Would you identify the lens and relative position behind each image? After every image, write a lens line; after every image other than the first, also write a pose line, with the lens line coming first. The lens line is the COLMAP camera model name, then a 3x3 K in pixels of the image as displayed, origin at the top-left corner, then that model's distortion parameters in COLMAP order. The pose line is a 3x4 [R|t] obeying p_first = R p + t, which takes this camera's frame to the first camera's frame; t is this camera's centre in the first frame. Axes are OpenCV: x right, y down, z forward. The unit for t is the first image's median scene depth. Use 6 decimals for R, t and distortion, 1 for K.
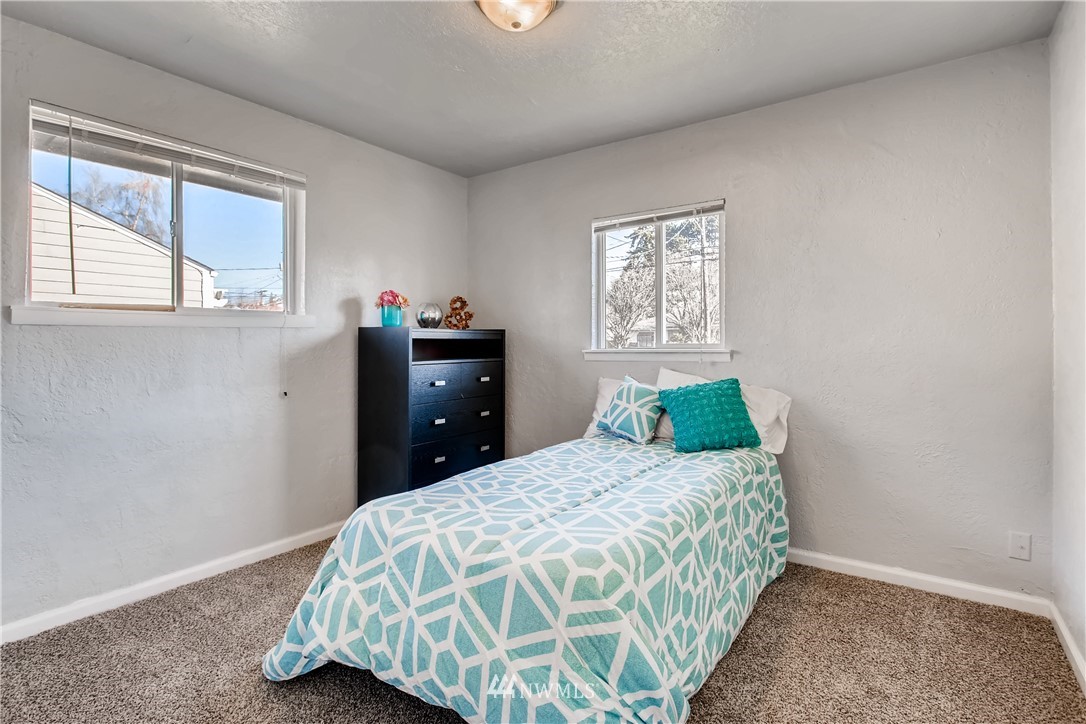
lens RADIAL K [[538.8, 0, 539.0], [0, 538.8, 345.3], [0, 0, 1]] dist [0.000286, 0.000399]
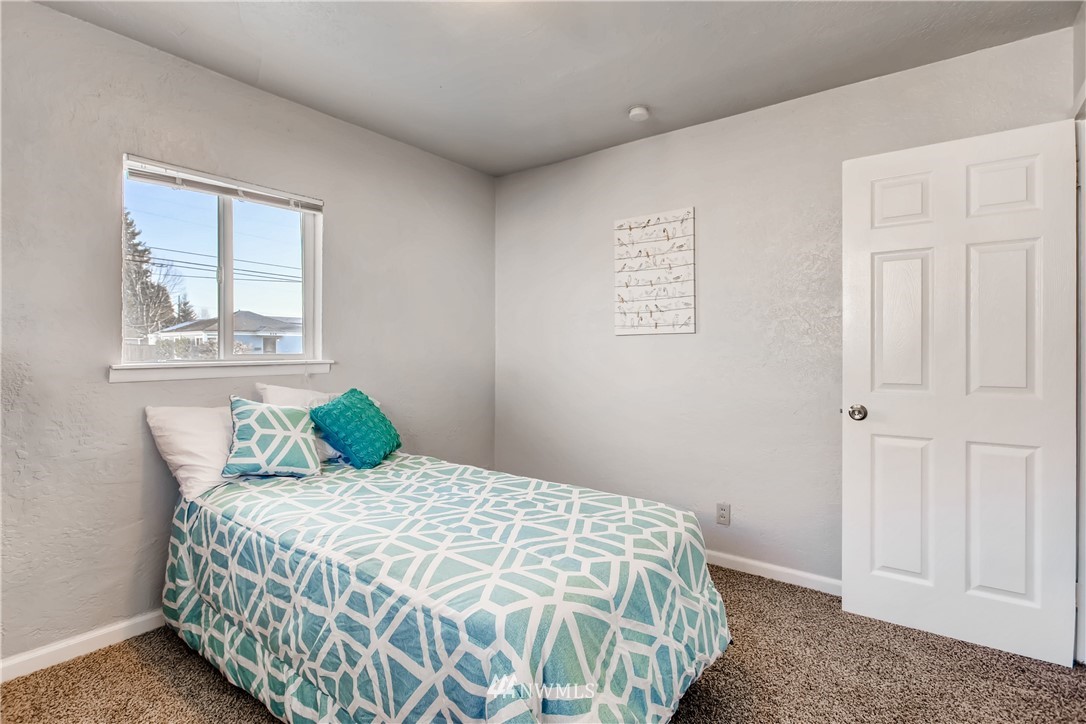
lens RADIAL K [[527.8, 0, 539.5], [0, 527.8, 358.4], [0, 0, 1]] dist [-0.004010, 0.001131]
pose [[0.036791, -0.007480, 0.999295, -0.576215], [0.011768, 0.999906, 0.007052, 0.003039], [-0.999254, 0.011501, 0.036875, 0.598488]]
